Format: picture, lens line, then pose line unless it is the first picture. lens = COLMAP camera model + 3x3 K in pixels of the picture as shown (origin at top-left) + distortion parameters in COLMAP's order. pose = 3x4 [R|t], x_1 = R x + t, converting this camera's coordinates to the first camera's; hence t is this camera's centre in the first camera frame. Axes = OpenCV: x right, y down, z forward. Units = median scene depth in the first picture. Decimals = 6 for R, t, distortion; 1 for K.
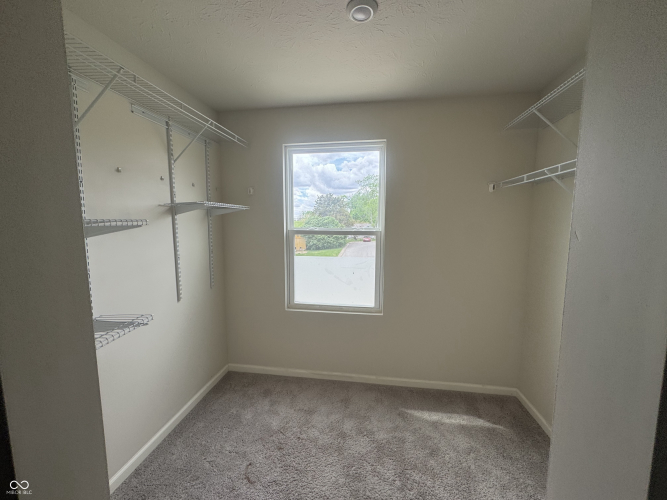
lens RADIAL K [[266.8, 0, 333.0], [0, 266.8, 250.4], [0, 0, 1]] dist [-0.002341, 0.000192]
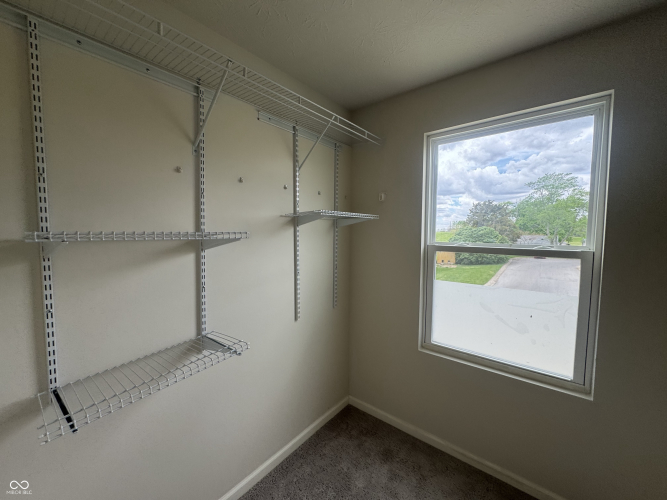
lens RADIAL K [[266.8, 0, 334.4], [0, 266.8, 249.5], [0, 0, 1]] dist [-0.002341, 0.000192]
pose [[0.862325, 0.037367, -0.504975, -0.012380], [-0.058911, 0.997905, -0.026757, -0.029792], [0.502917, 0.052822, 0.862719, 0.228867]]
